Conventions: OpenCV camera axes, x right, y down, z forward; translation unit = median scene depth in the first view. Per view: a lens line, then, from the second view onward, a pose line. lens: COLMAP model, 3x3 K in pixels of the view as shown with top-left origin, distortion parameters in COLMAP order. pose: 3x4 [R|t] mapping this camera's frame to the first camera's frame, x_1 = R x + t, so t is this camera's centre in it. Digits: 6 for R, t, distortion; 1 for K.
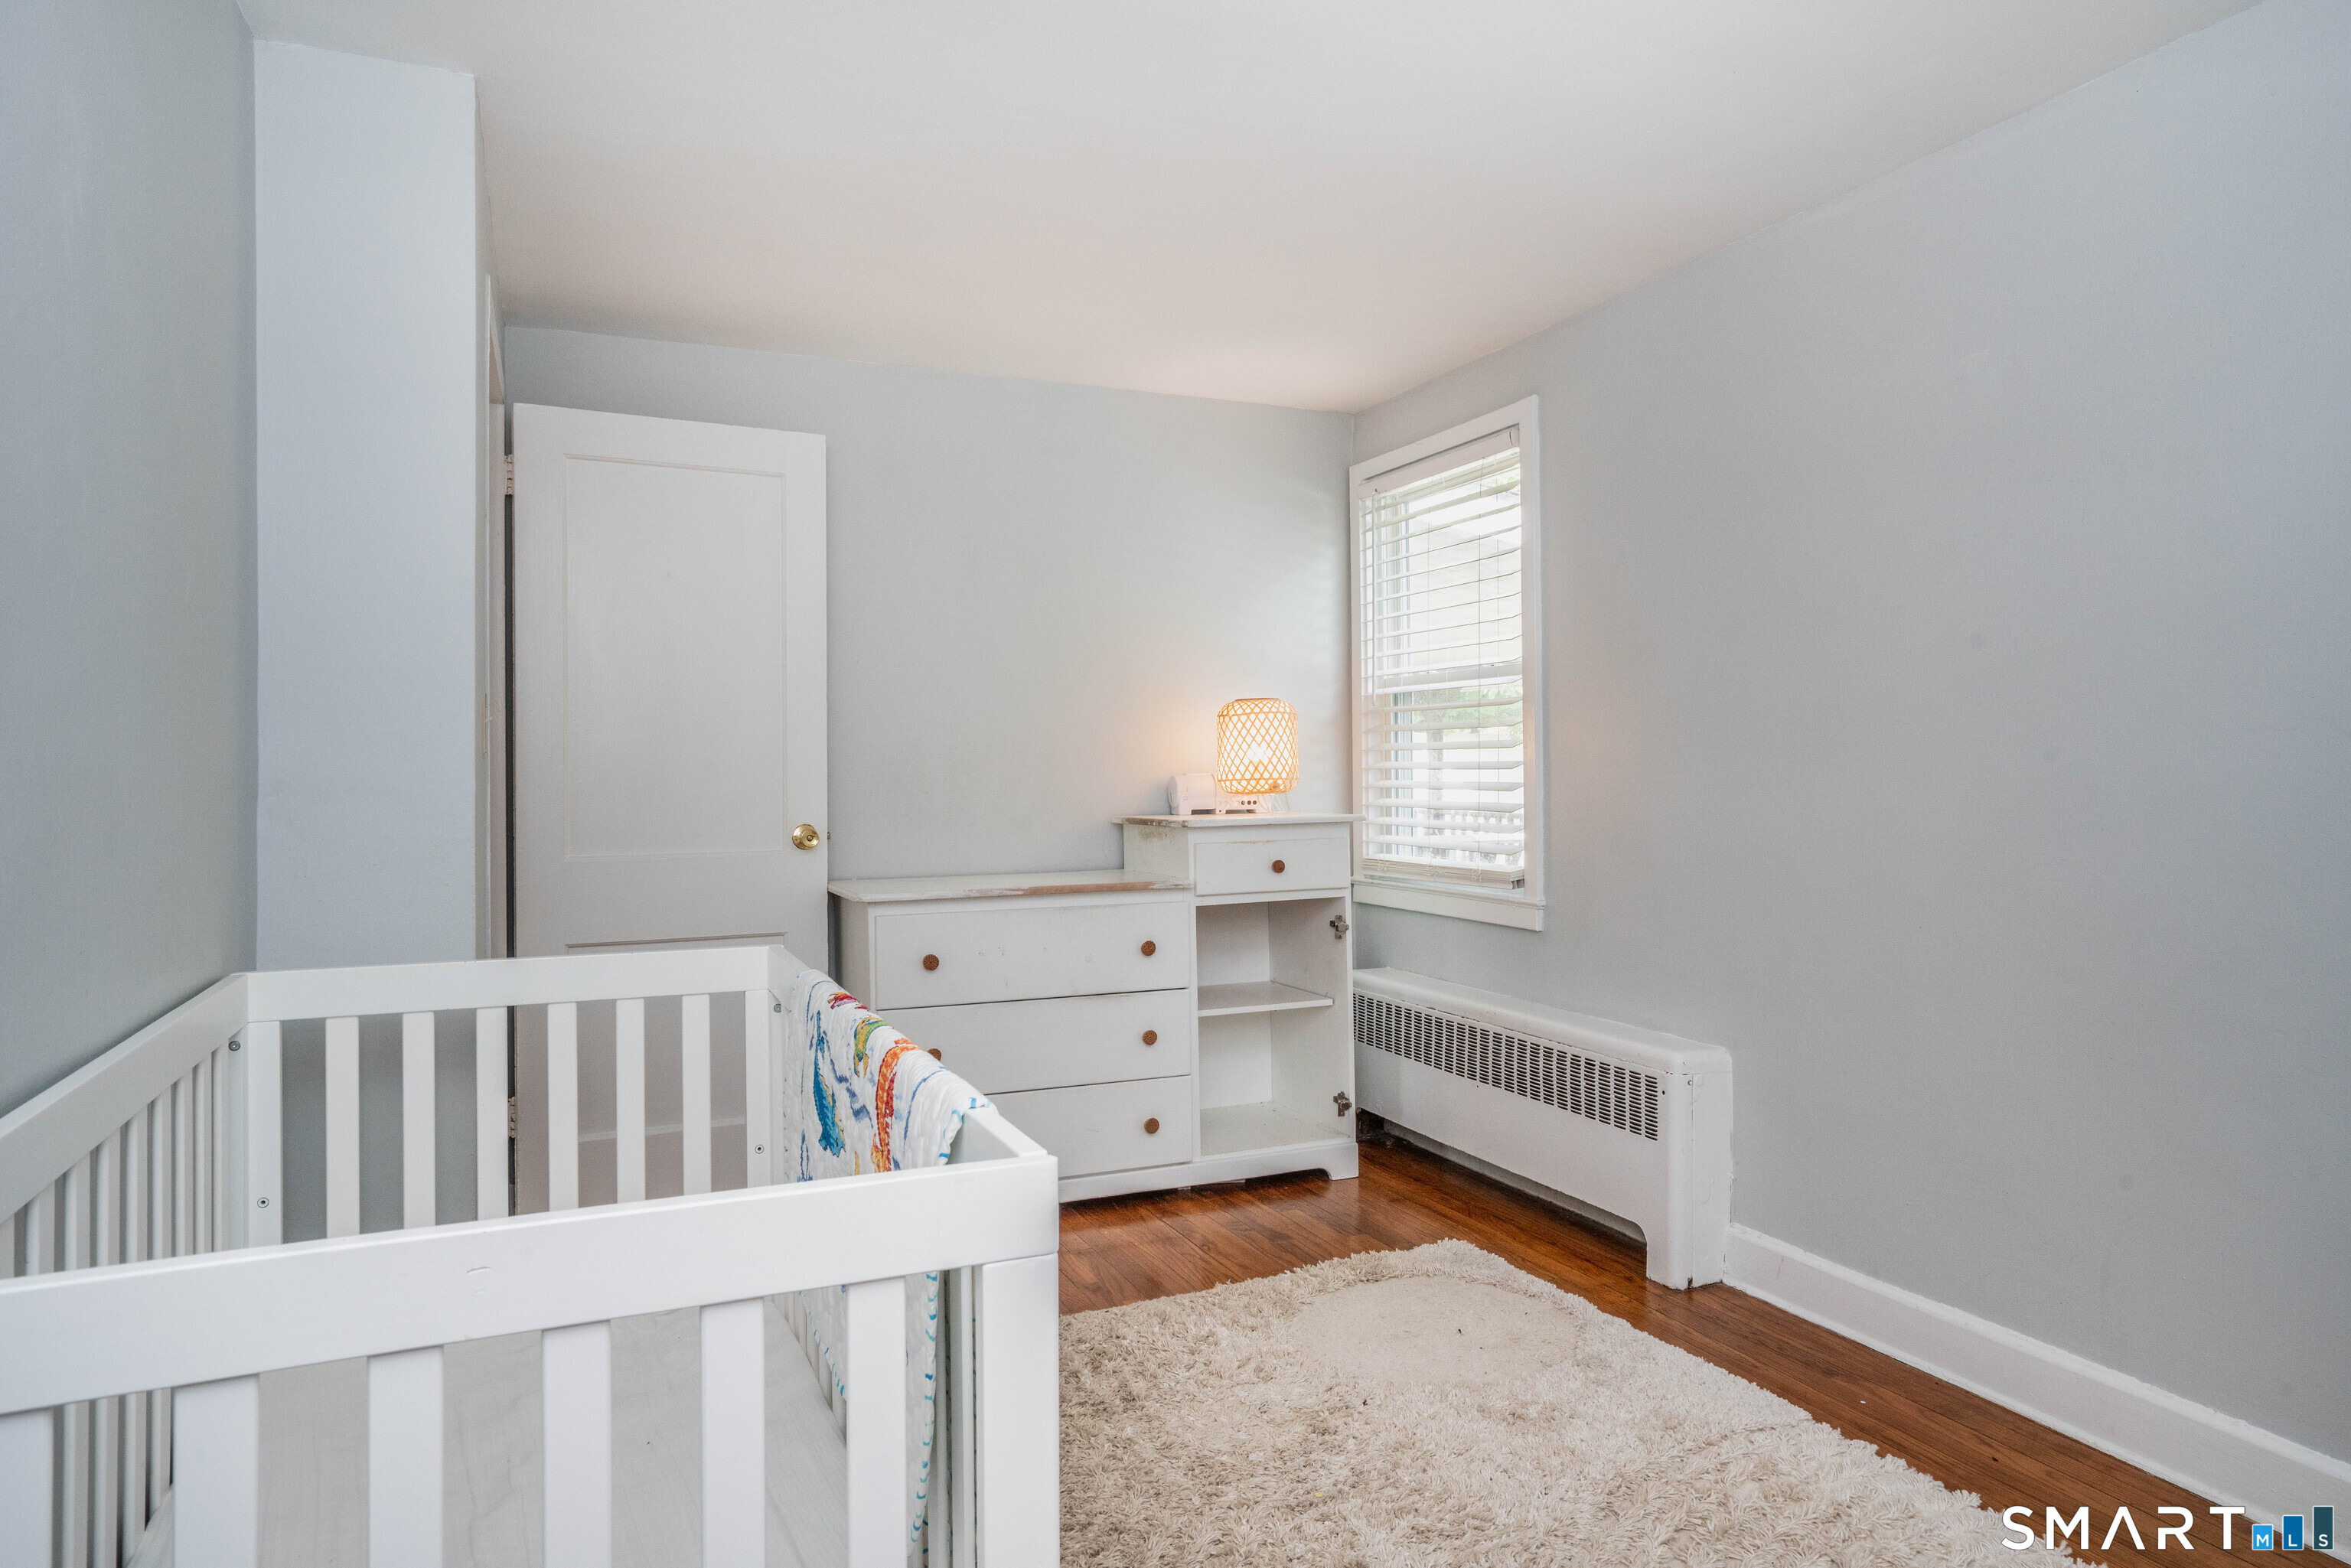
lens RADIAL K [[1417.1, 0, 1180.4], [0, 1417.1, 788.1], [0, 0, 1]] dist [0.002394, 0.000270]
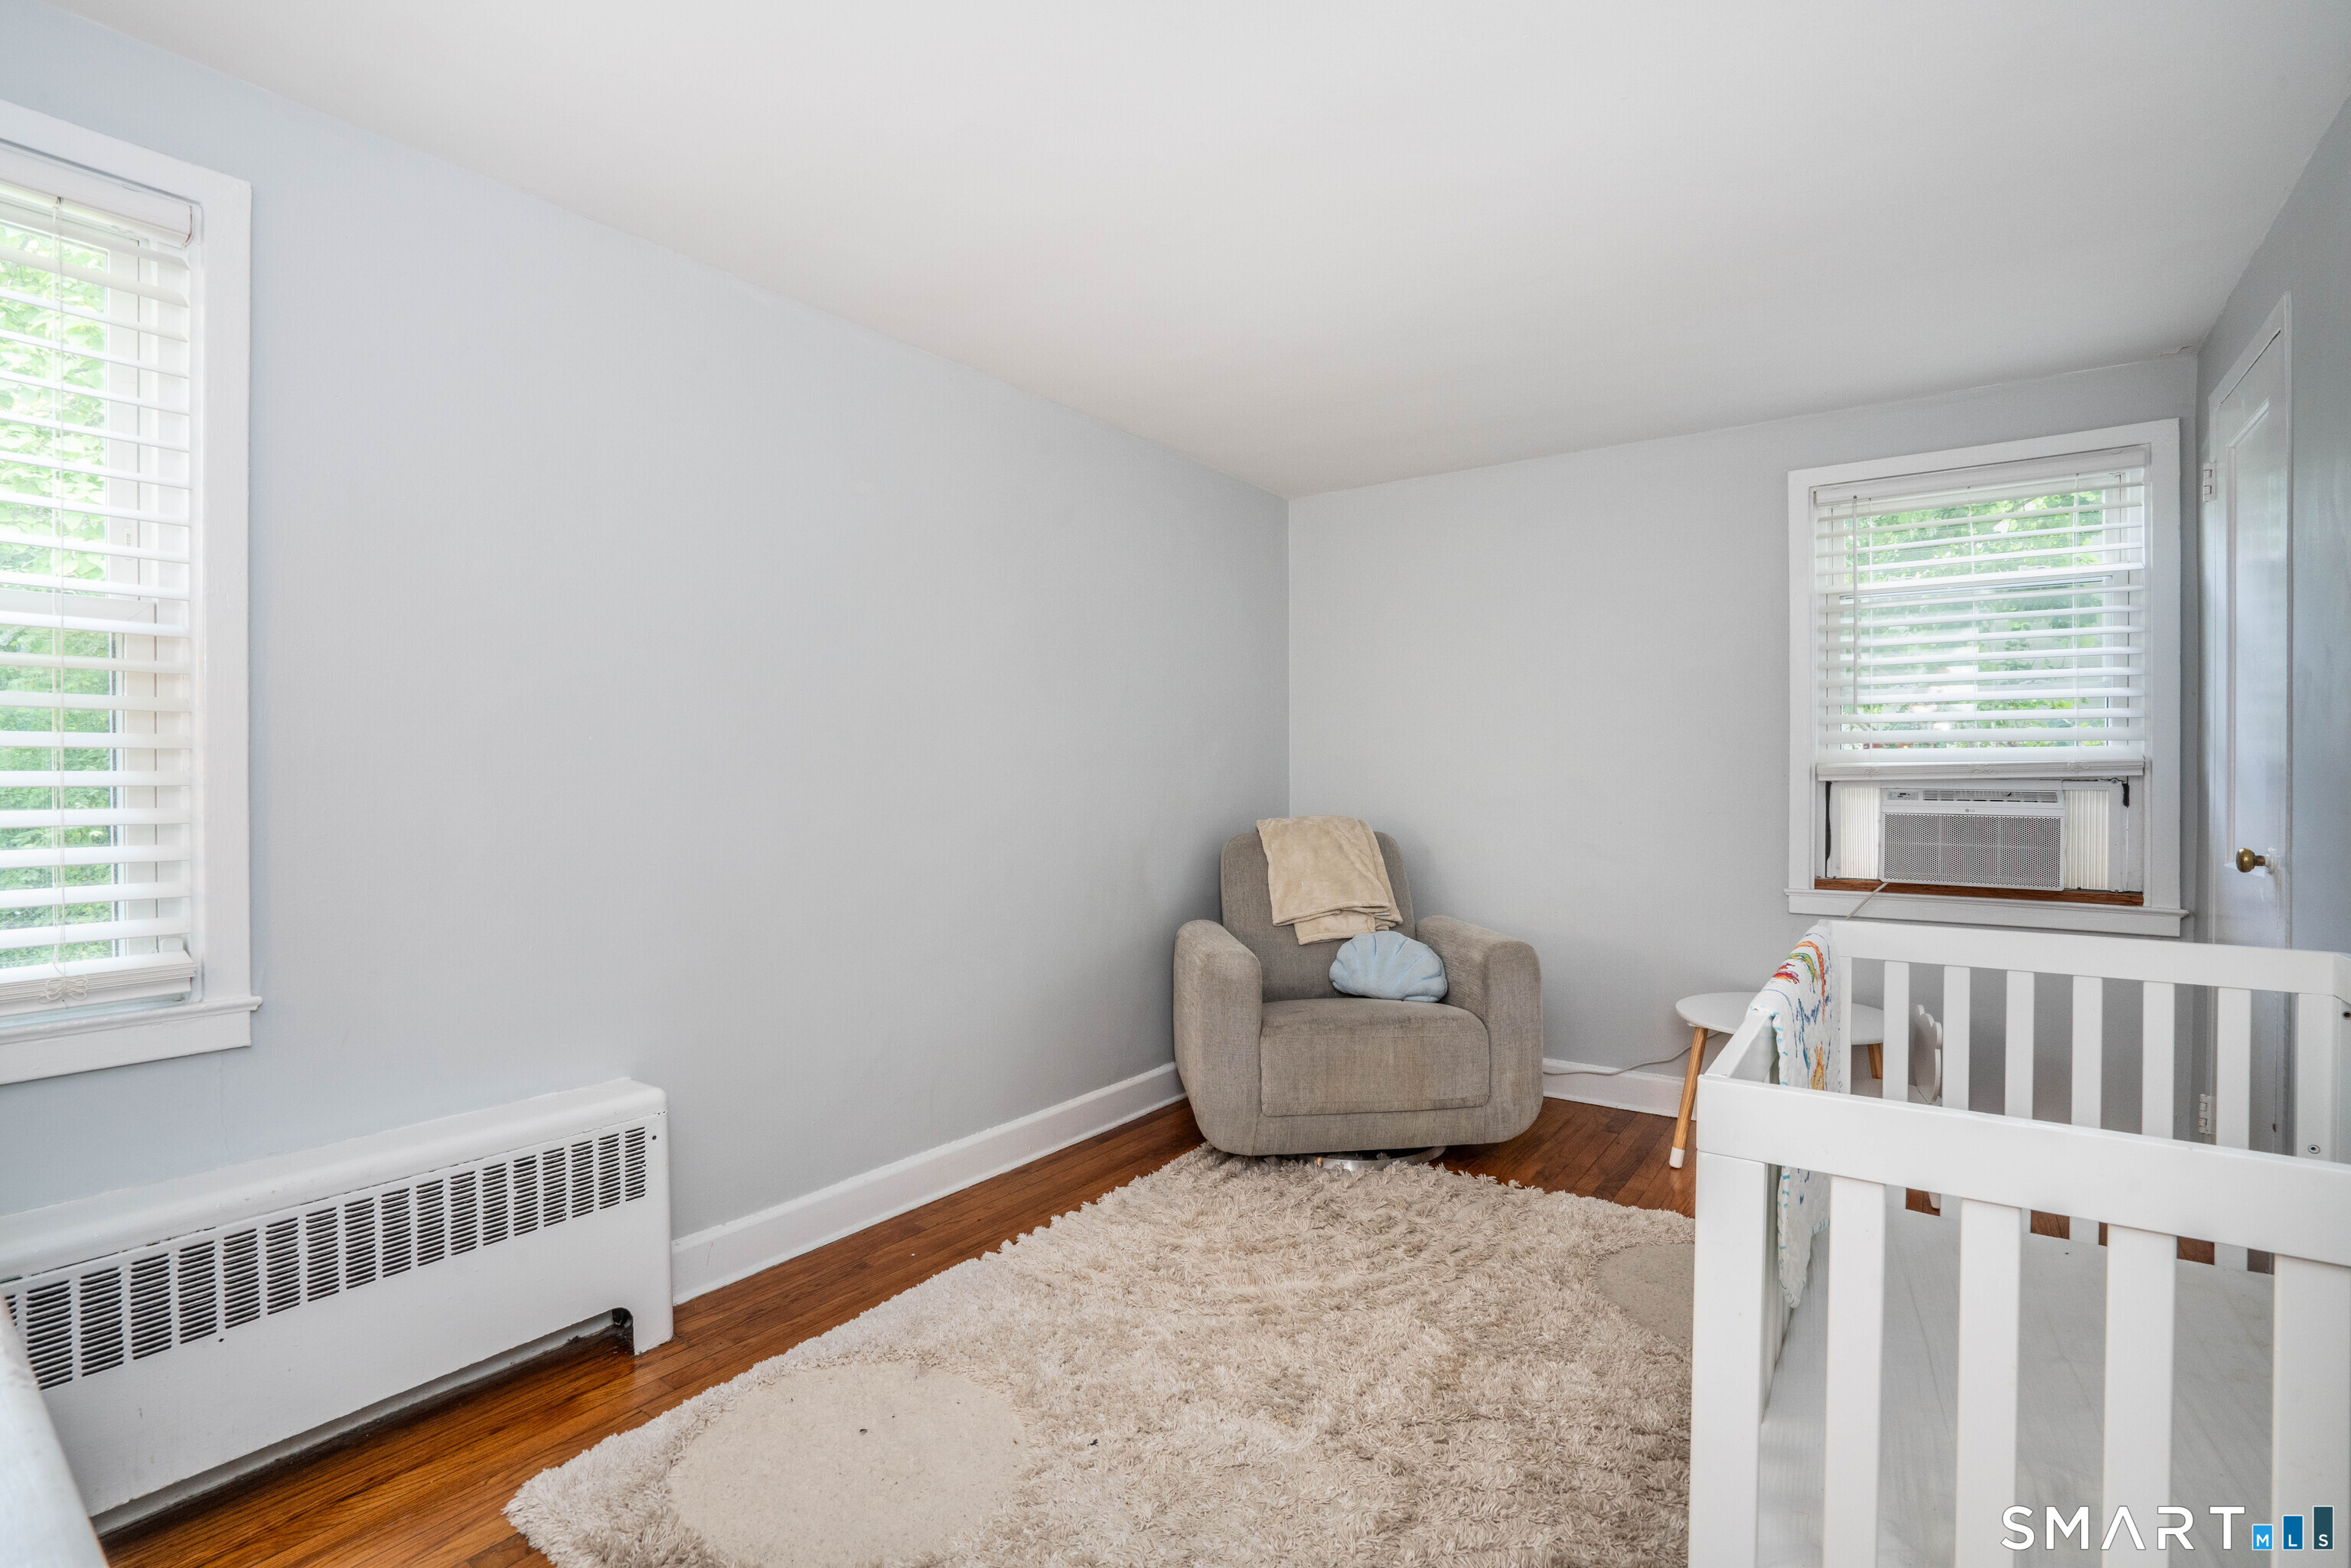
lens RADIAL K [[1072.4, 0, 1176.5], [0, 1072.4, 775.7], [0, 0, 1]] dist [-0.020109, 0.001157]
pose [[-0.513766, 0.002808, 0.857926, -0.350620], [0.011800, 0.999923, 0.003794, -0.012469], [-0.857849, 0.012073, -0.513759, 0.897429]]
